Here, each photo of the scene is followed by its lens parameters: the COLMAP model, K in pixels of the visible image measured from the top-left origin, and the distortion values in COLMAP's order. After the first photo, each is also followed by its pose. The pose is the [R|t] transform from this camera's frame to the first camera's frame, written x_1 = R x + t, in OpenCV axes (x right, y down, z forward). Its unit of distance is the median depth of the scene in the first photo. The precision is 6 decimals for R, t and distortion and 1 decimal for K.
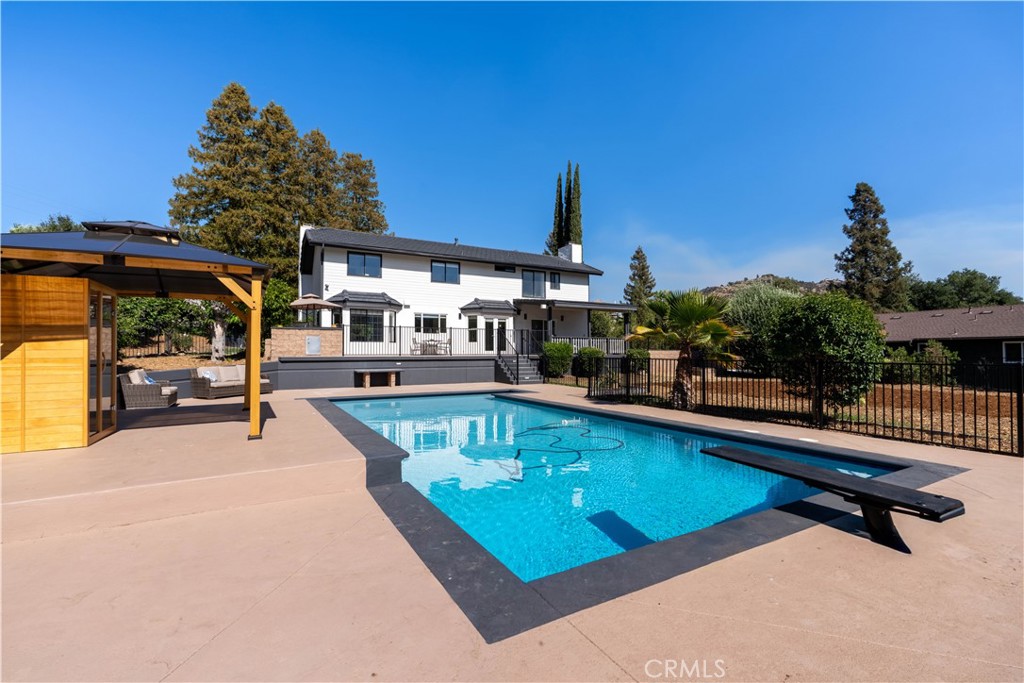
lens RADIAL K [[444.7, 0, 513.6], [0, 444.7, 341.7], [0, 0, 1]] dist [-0.011228, -0.001352]
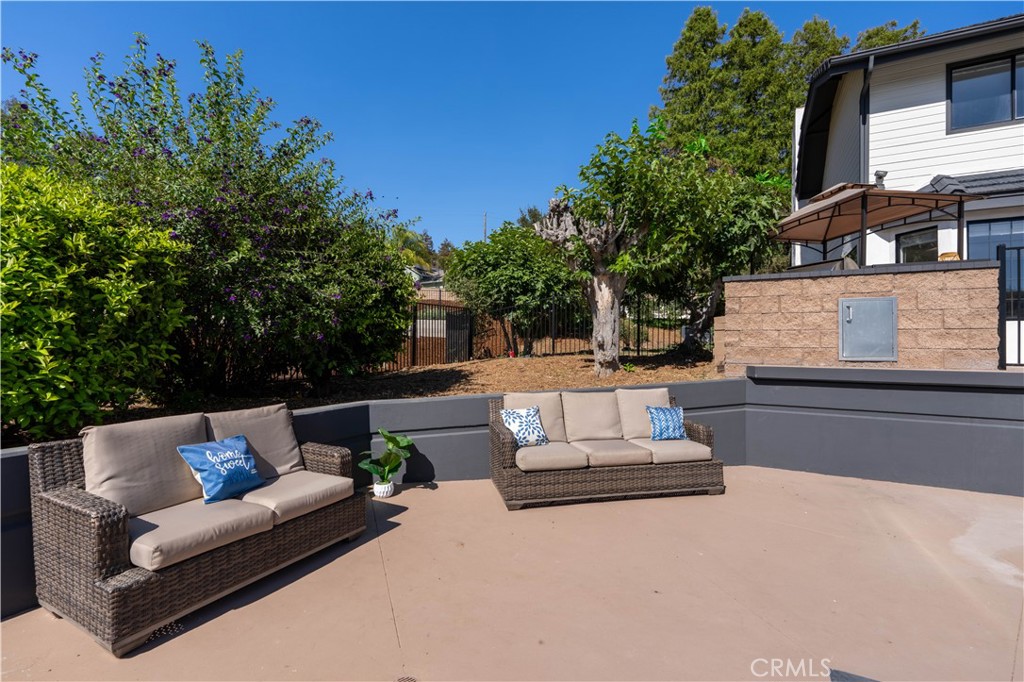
lens RADIAL K [[444.7, 0, 516.3], [0, 444.7, 344.4], [0, 0, 1]] dist [-0.011228, -0.001352]
pose [[0.547744, 0.002789, -0.836641, -0.247237], [0.003262, 0.999980, 0.005469, 0.011440], [0.836640, -0.005725, 0.547724, 0.480222]]
